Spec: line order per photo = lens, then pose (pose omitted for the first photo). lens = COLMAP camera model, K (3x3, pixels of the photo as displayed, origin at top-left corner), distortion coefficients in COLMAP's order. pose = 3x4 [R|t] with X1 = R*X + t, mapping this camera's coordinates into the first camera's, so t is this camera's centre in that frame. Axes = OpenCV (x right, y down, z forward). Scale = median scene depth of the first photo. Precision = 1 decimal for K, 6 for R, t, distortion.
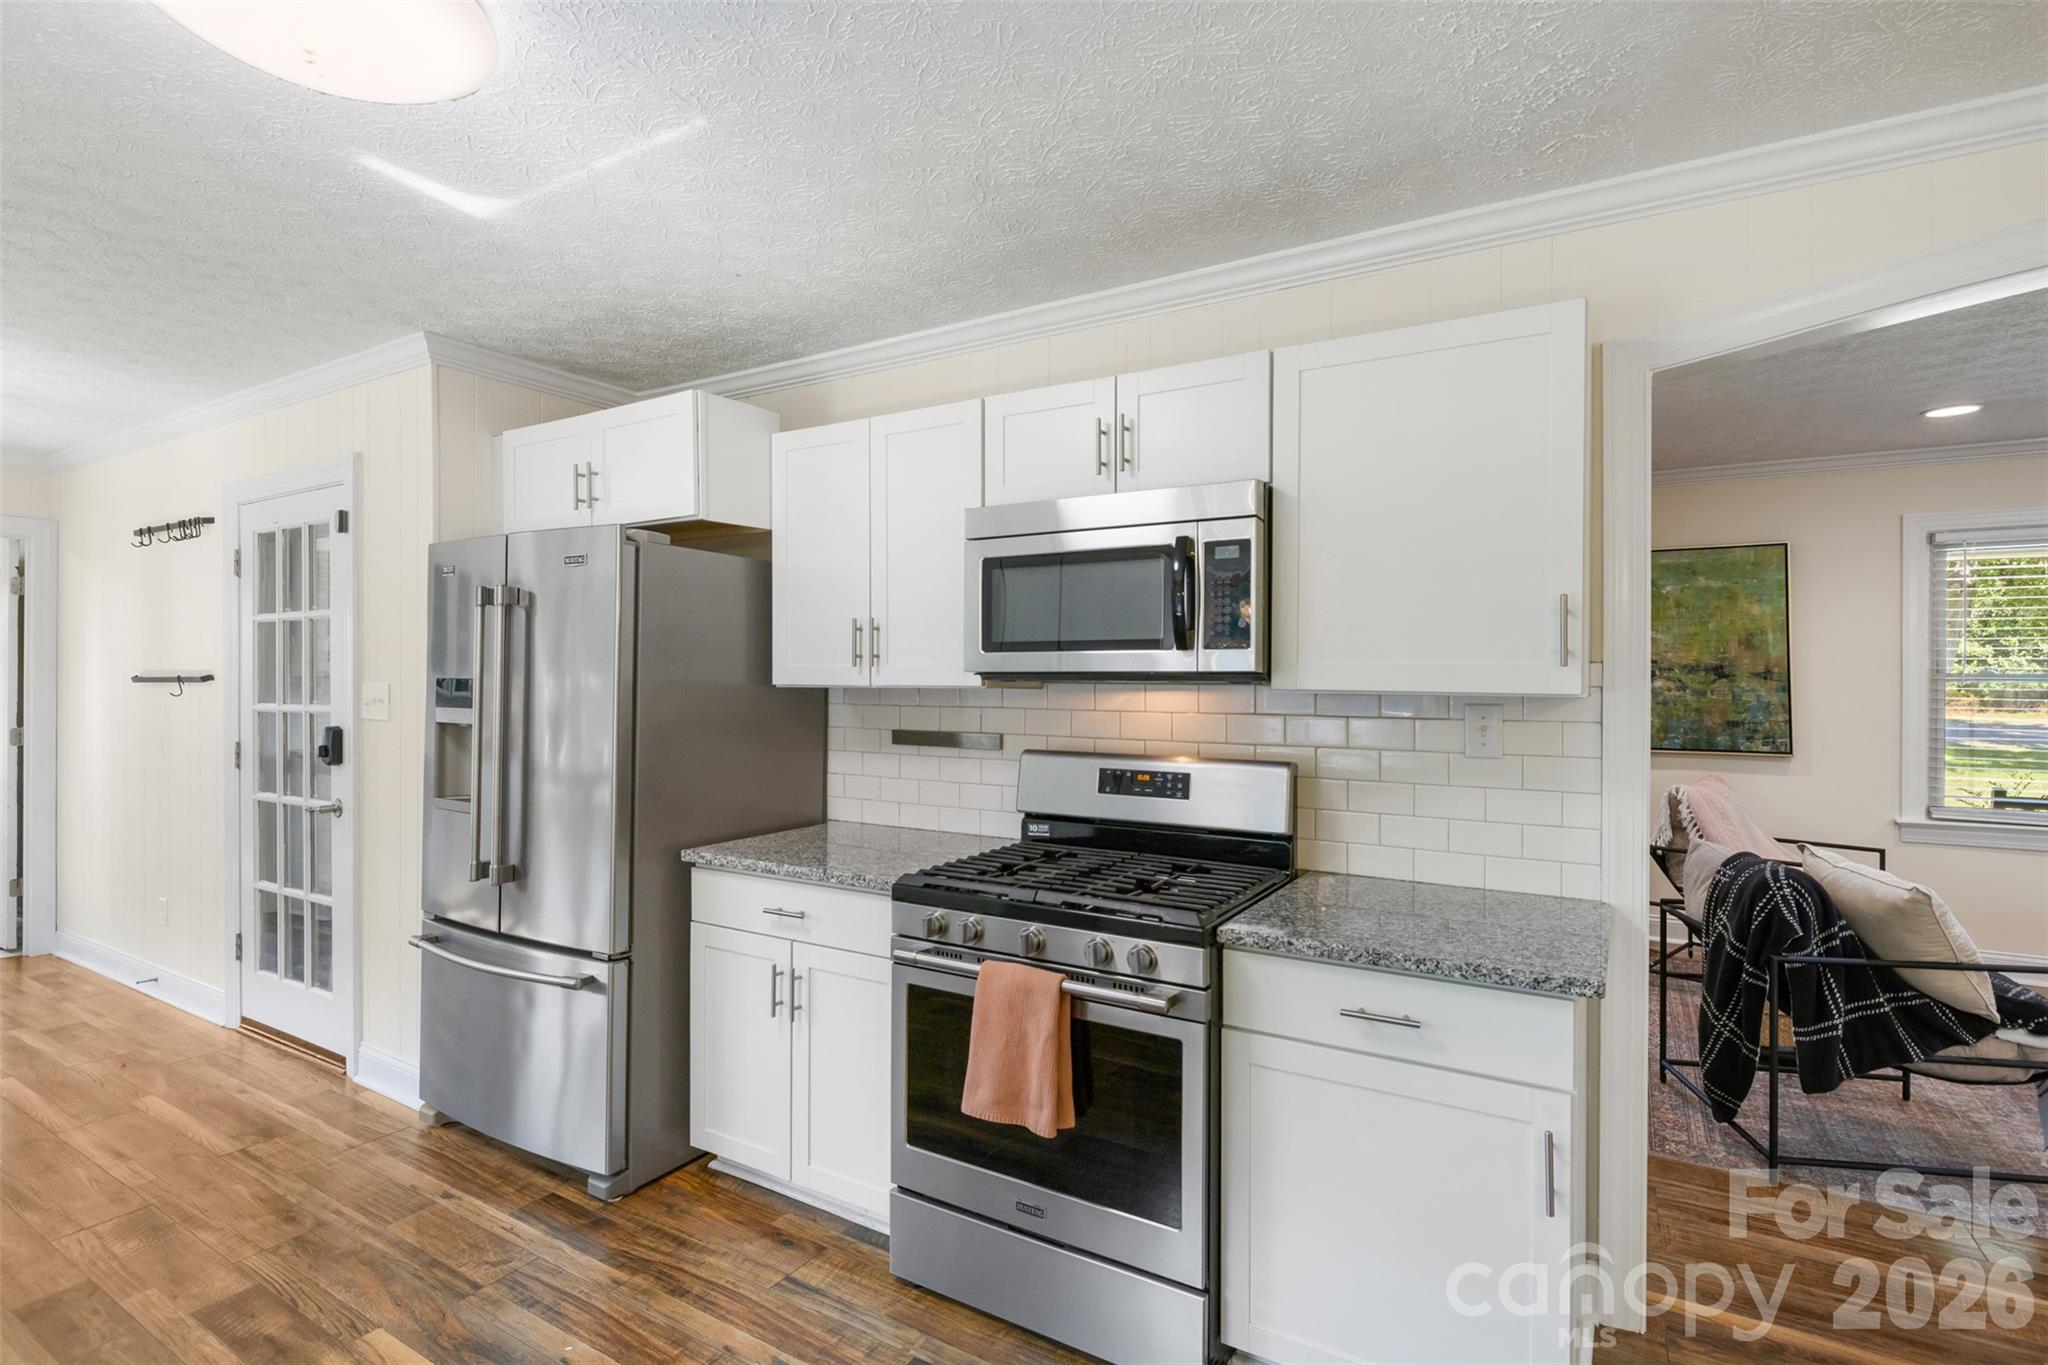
lens RADIAL K [[986.1, 0, 1028.9], [0, 986.1, 675.7], [0, 0, 1]] dist [0.000674, -0.000259]
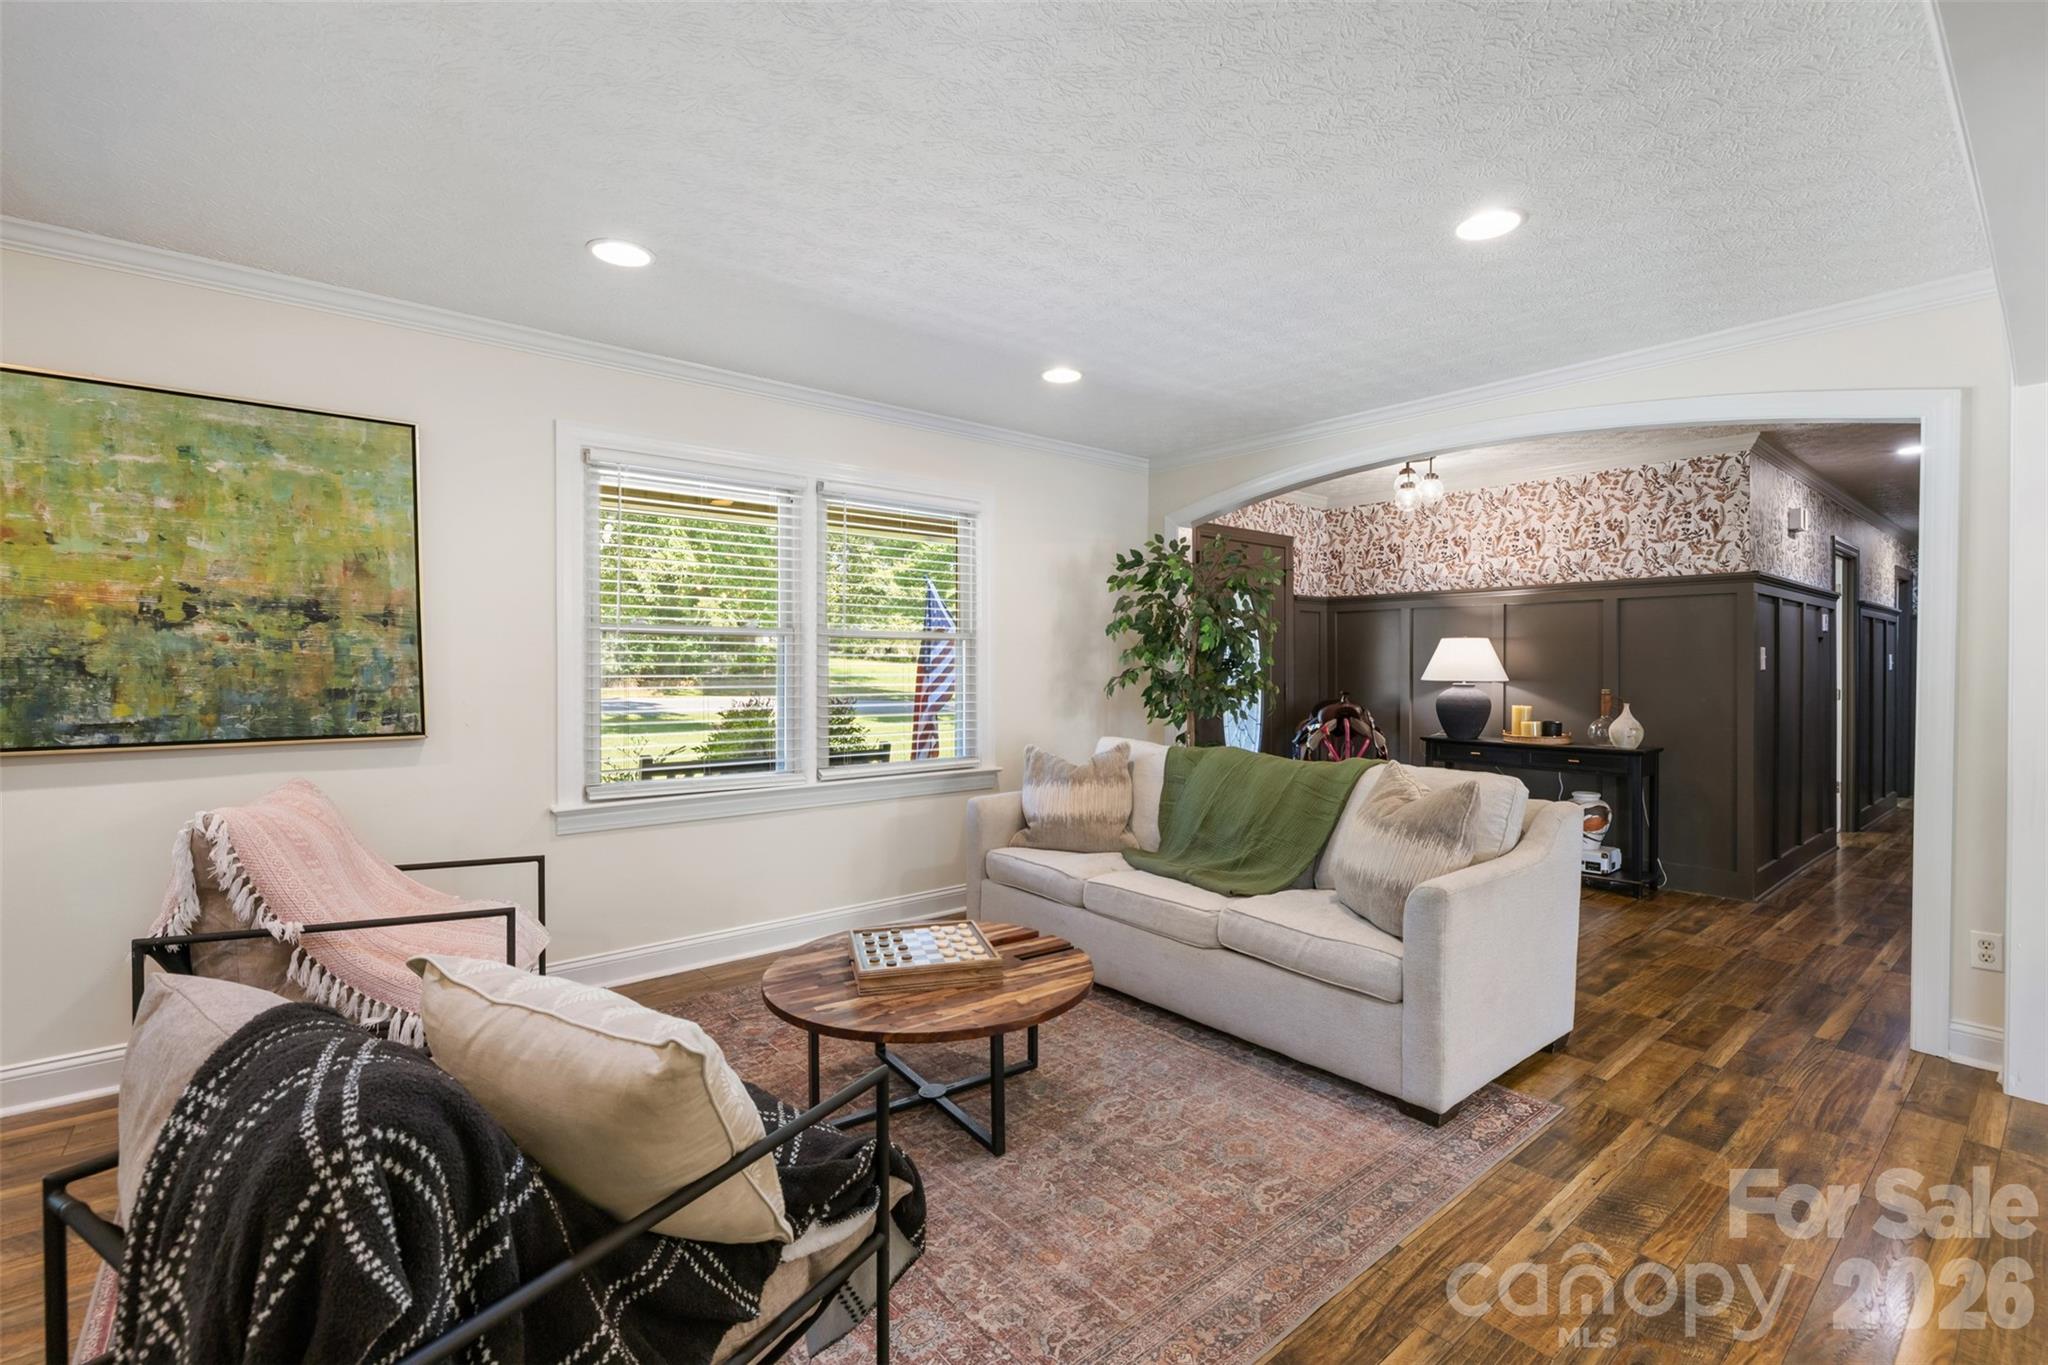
lens RADIAL K [[922.2, 0, 1036.7], [0, 922.2, 676.5], [0, 0, 1]] dist [-0.003683, 0.000177]
pose [[0.331557, -0.013283, 0.943342, 0.308426], [0.000848, 0.999905, 0.013782, 0.030462], [-0.943435, -0.003770, 0.331537, 0.382472]]
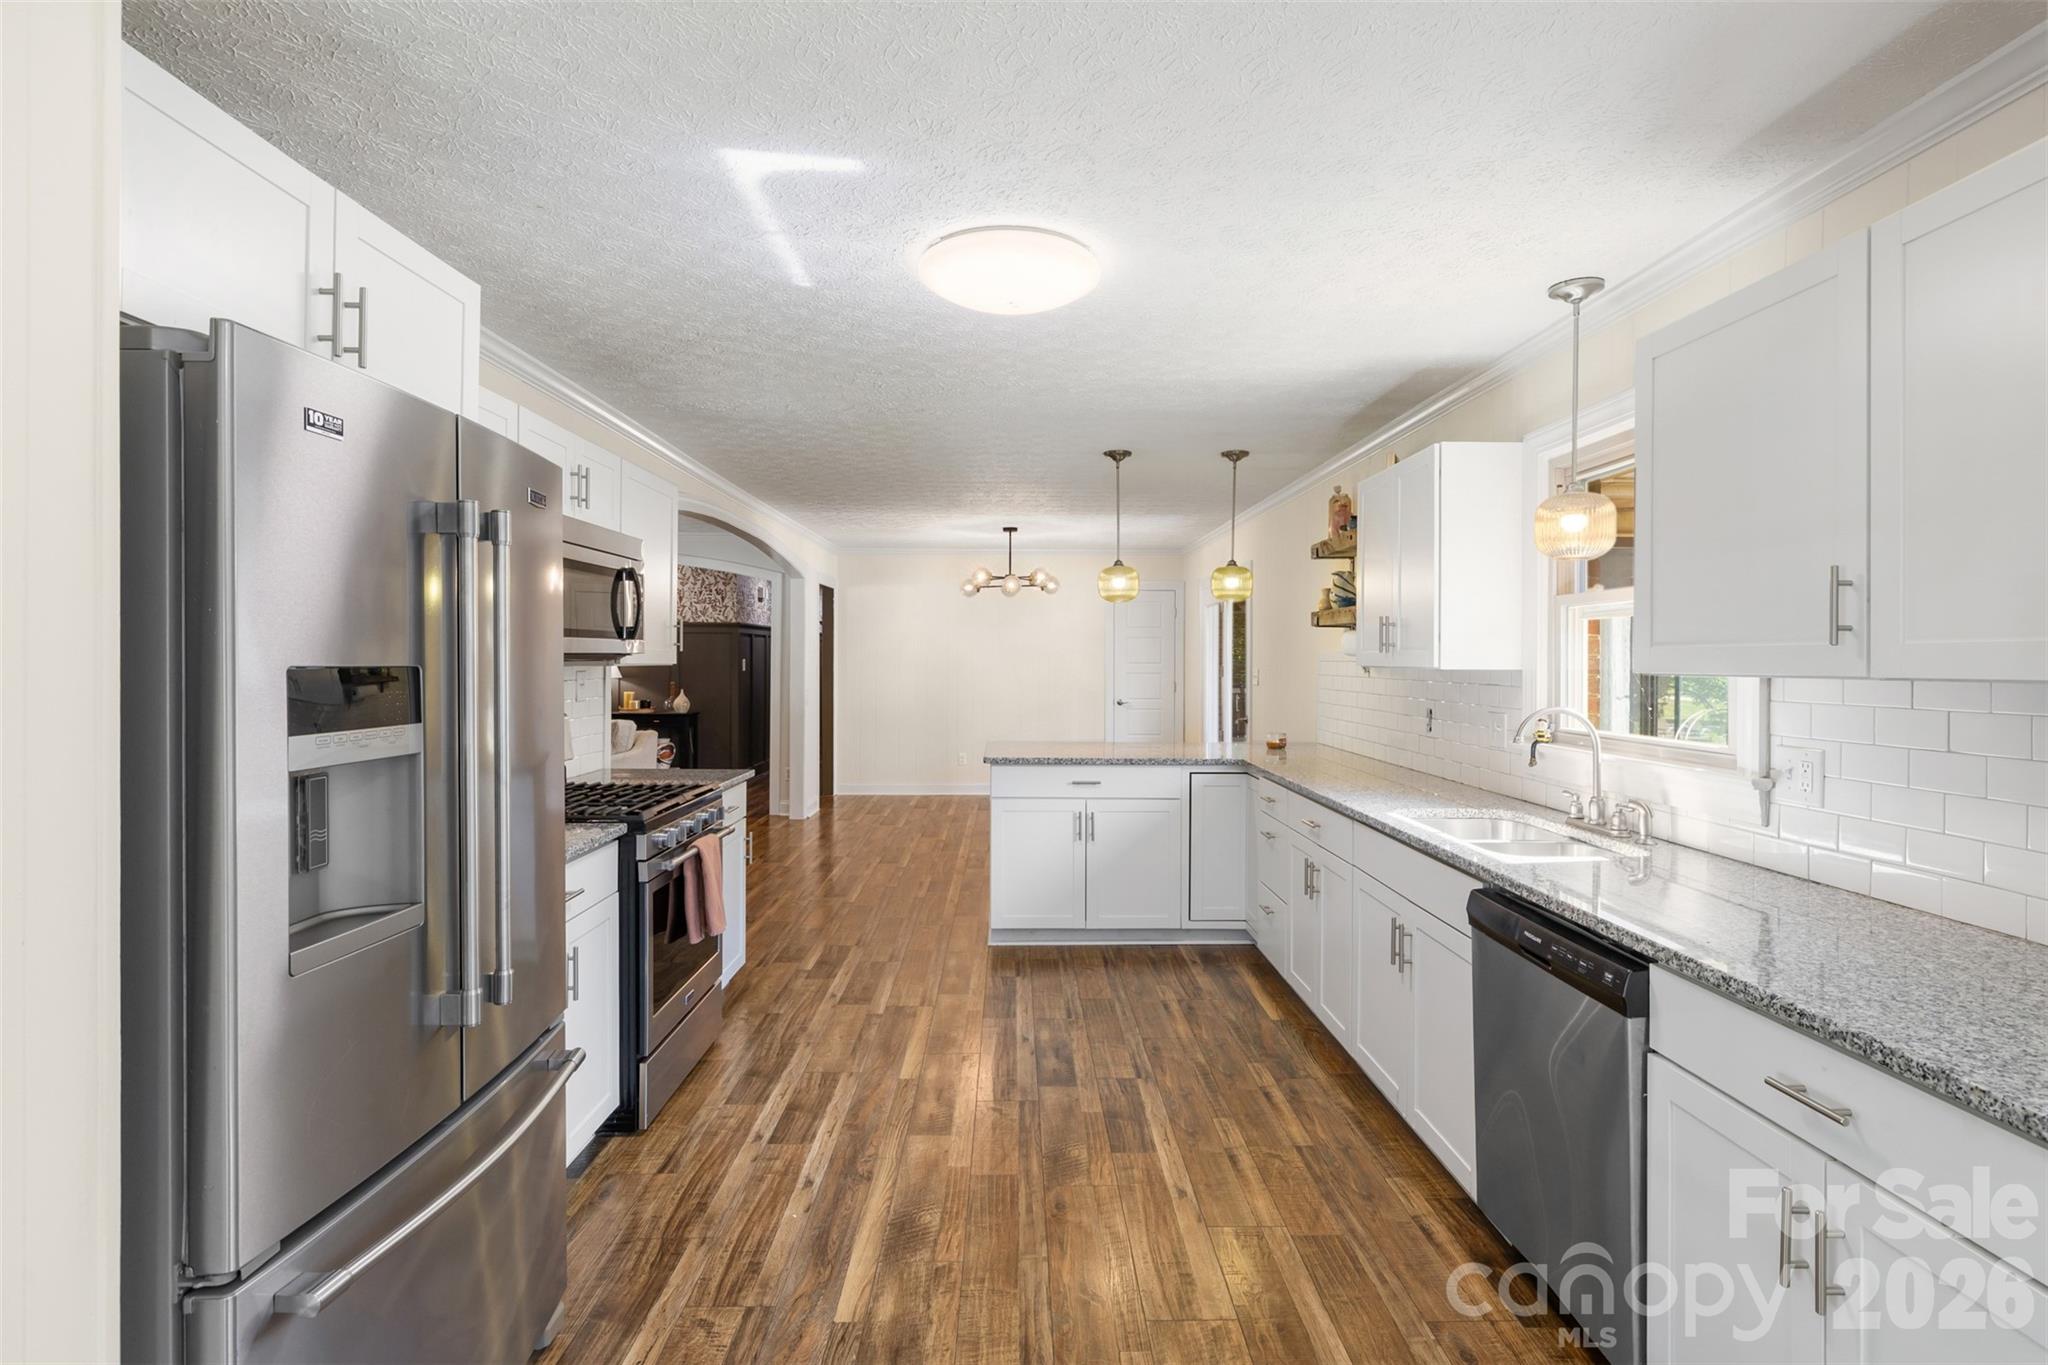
lens RADIAL K [[986.1, 0, 1029.4], [0, 986.1, 668.5], [0, 0, 1]] dist [0.000674, -0.000259]
pose [[-0.526486, -0.016285, 0.850028, -0.681701], [-0.009386, 0.999867, 0.013343, -0.003193], [-0.850132, -0.000954, -0.526569, 0.580330]]
